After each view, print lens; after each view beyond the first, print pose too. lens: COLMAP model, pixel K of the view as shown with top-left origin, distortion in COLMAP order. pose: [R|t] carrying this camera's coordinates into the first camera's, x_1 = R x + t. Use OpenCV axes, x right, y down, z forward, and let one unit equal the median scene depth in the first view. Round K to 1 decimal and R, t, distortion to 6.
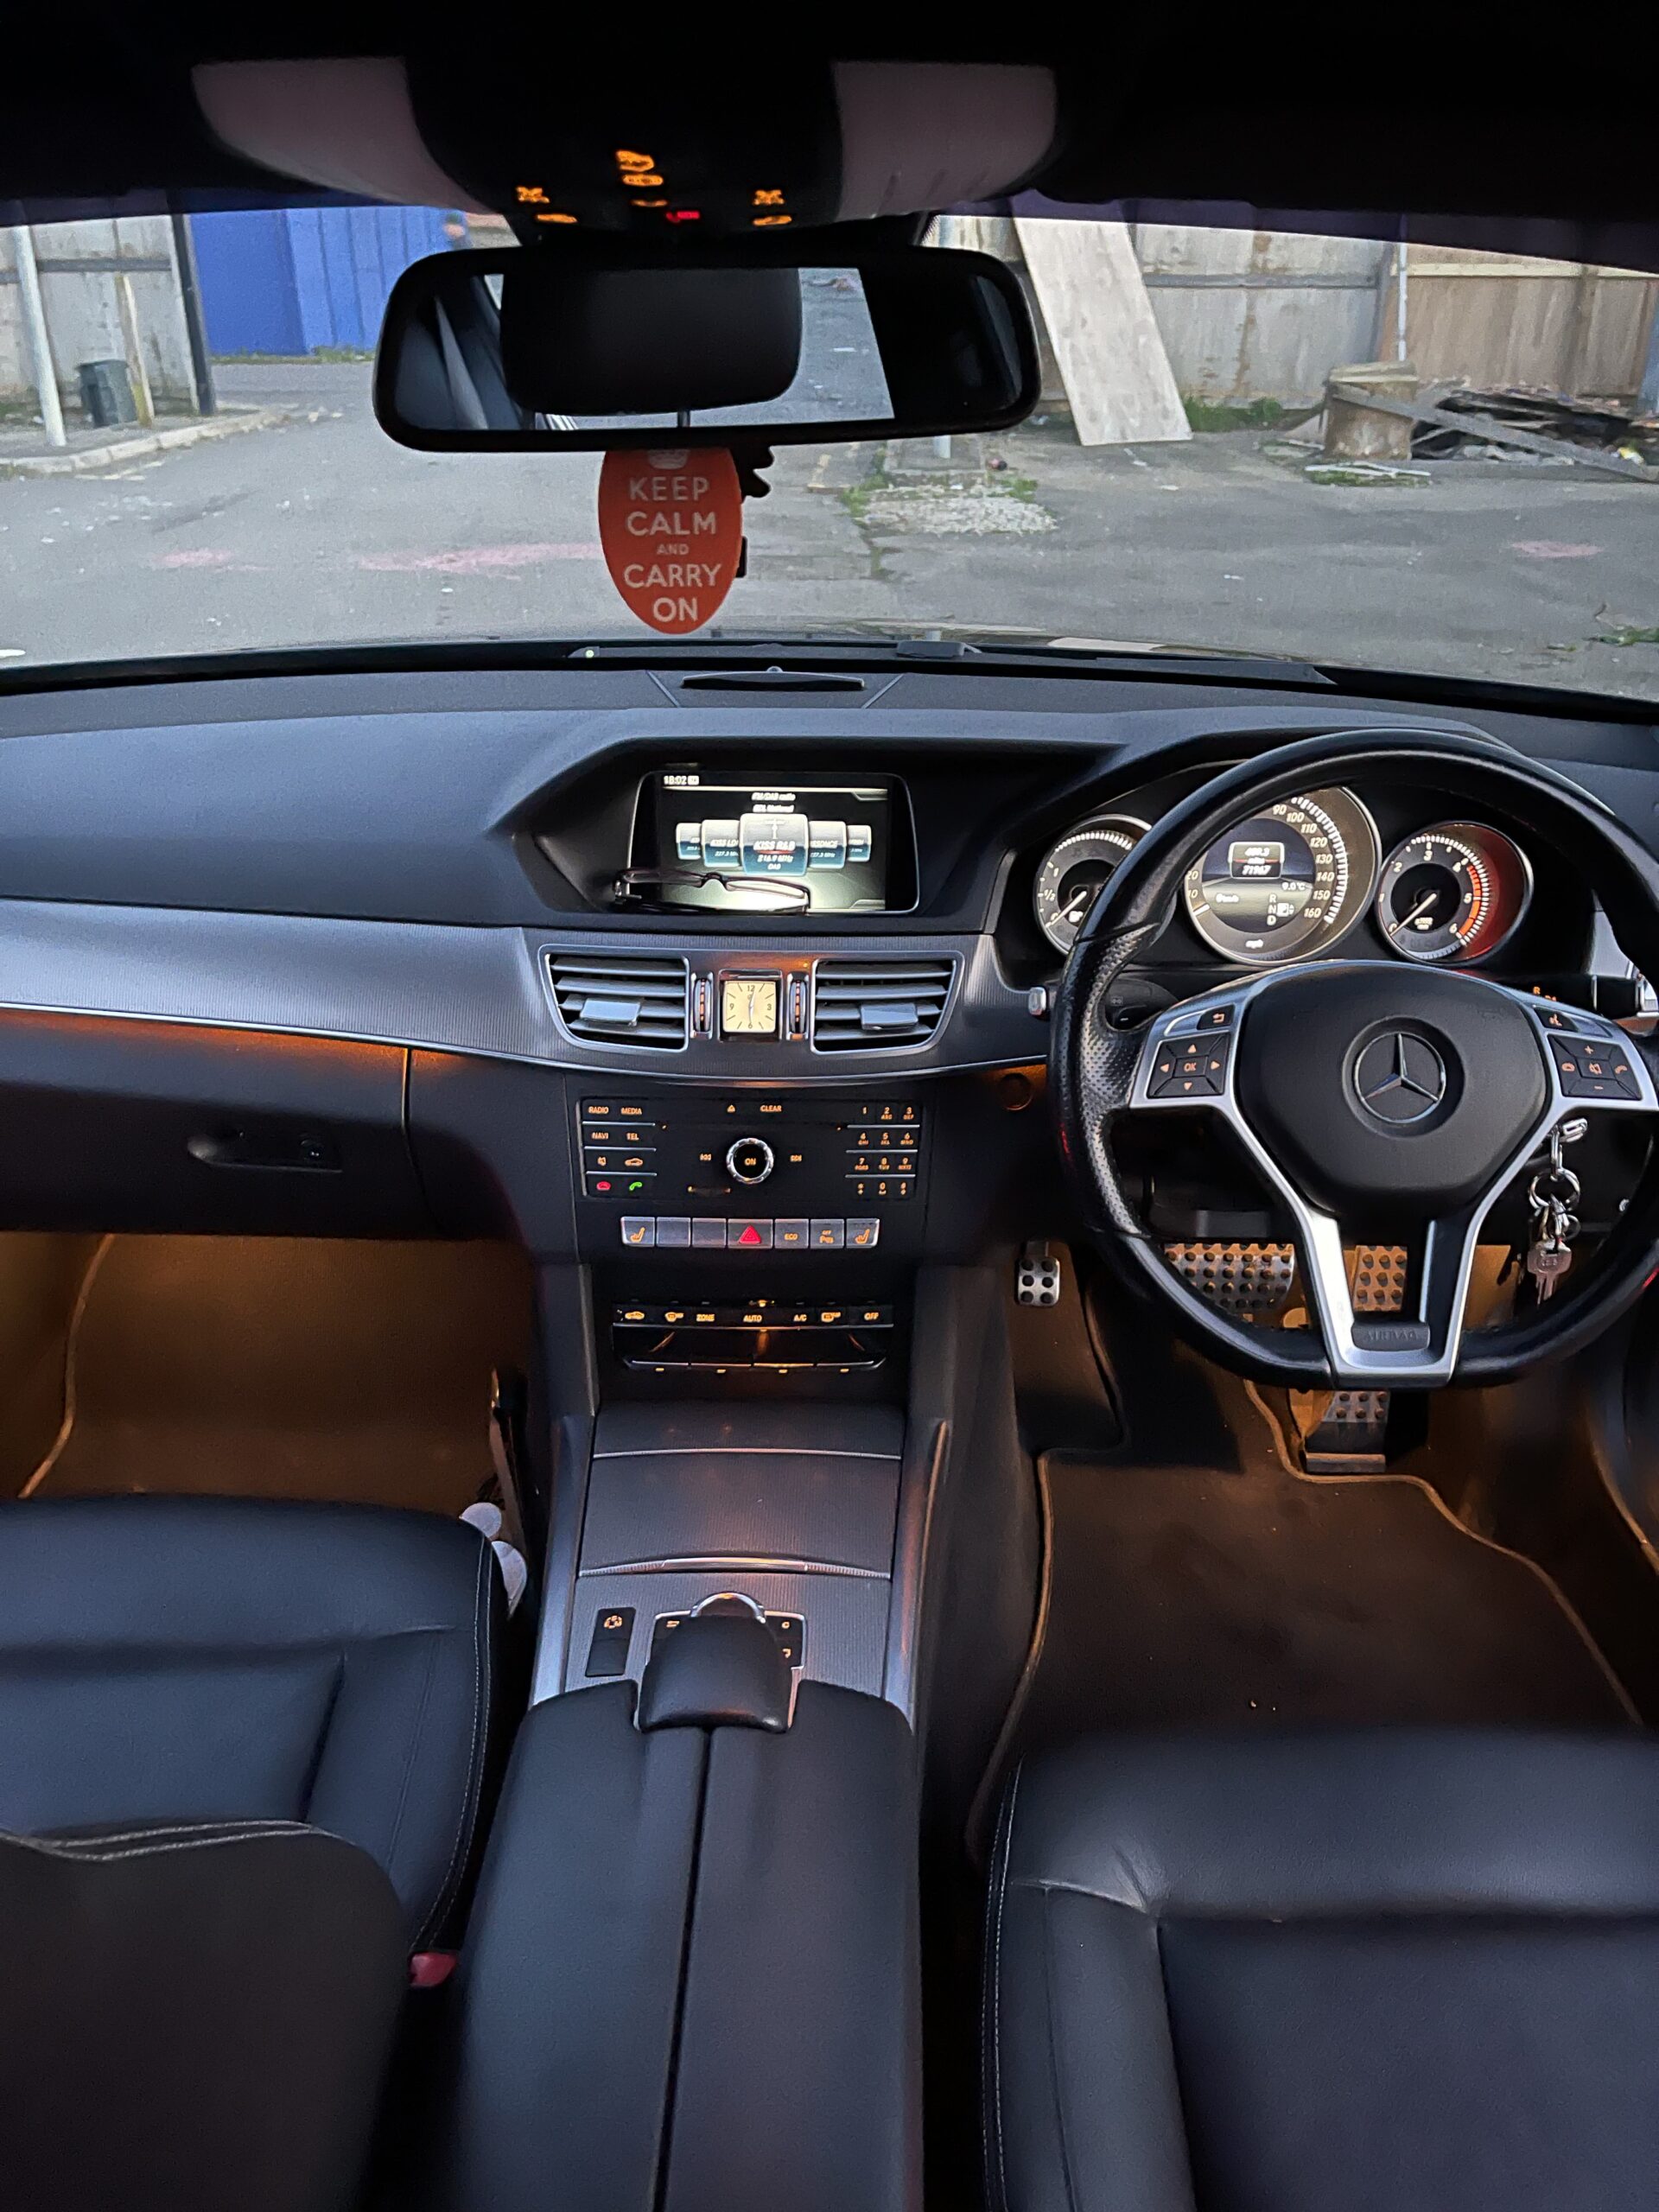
lens RADIAL K [[1618.7, 0, 833.5], [0, 1618.7, 1104.6], [0, 0, 1]] dist [0.011169, 0.002087]
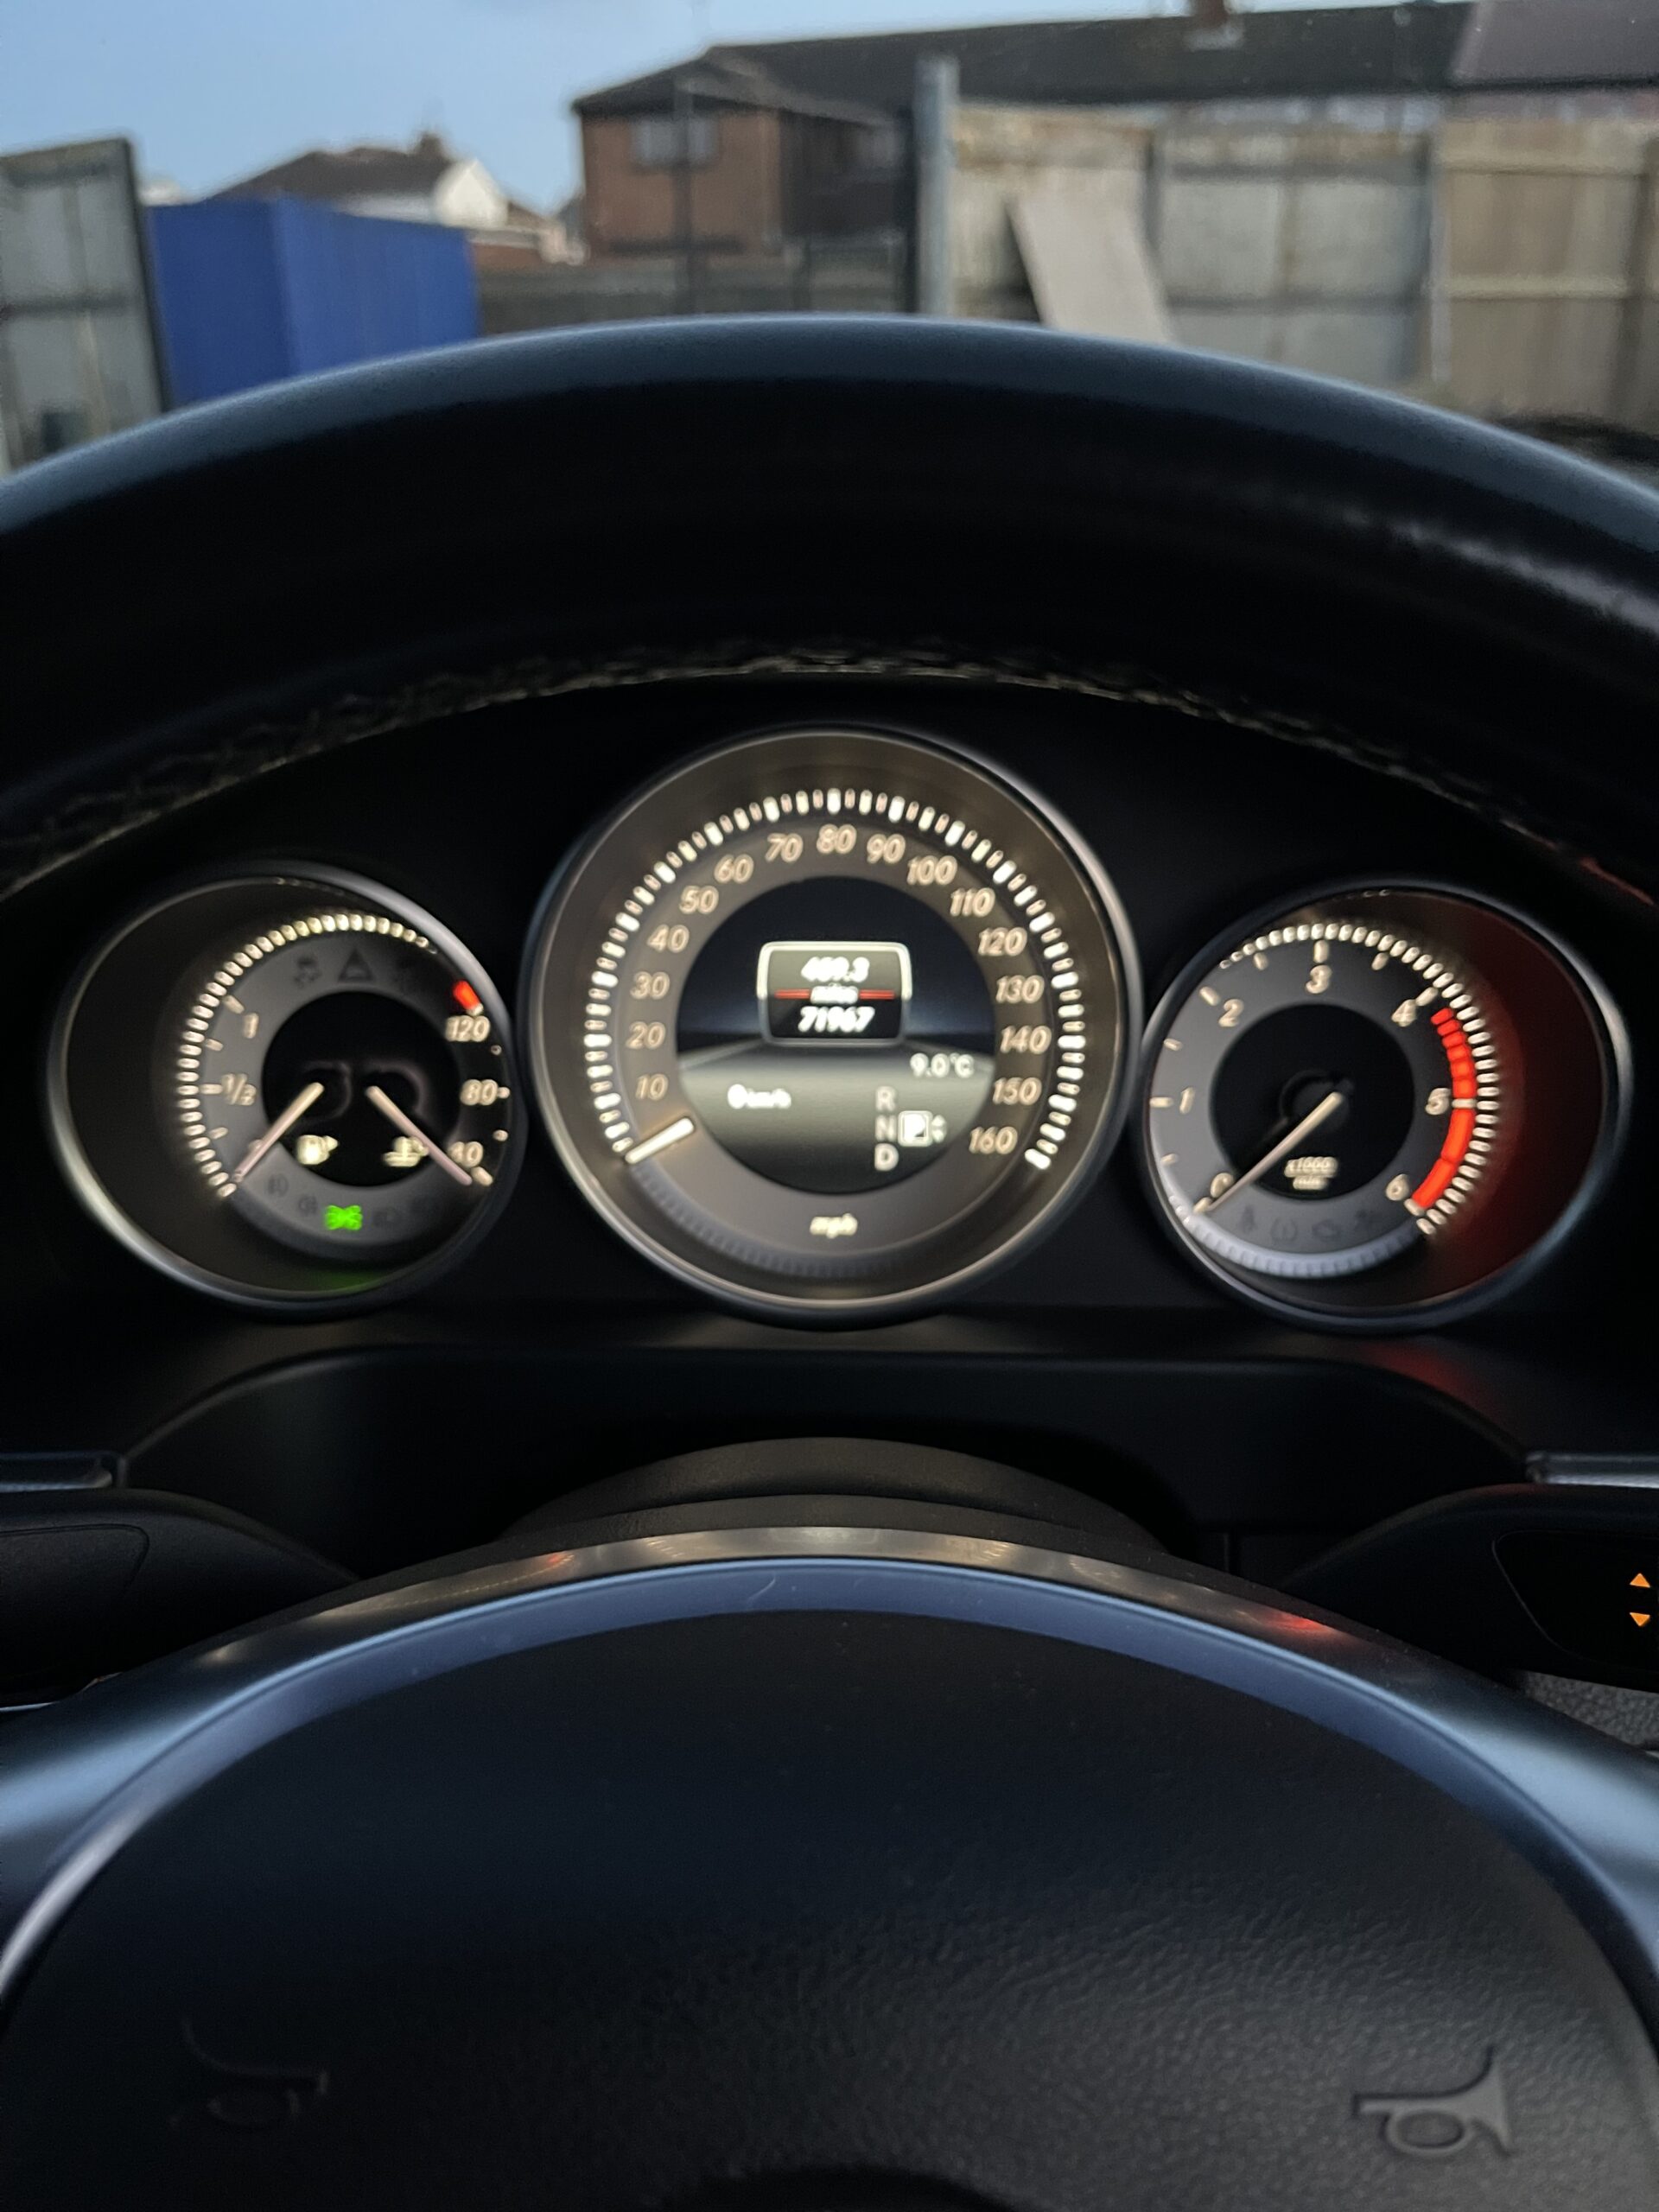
lens RADIAL K [[1618.7, 0, 825.7], [0, 1618.7, 1107.8], [0, 0, 1]] dist [0.011169, 0.002087]
pose [[0.999397, 0.002981, -0.034580, 0.272400], [-0.004620, 0.998865, -0.047410, -0.108972], [0.034400, 0.047541, 0.998277, 0.649155]]
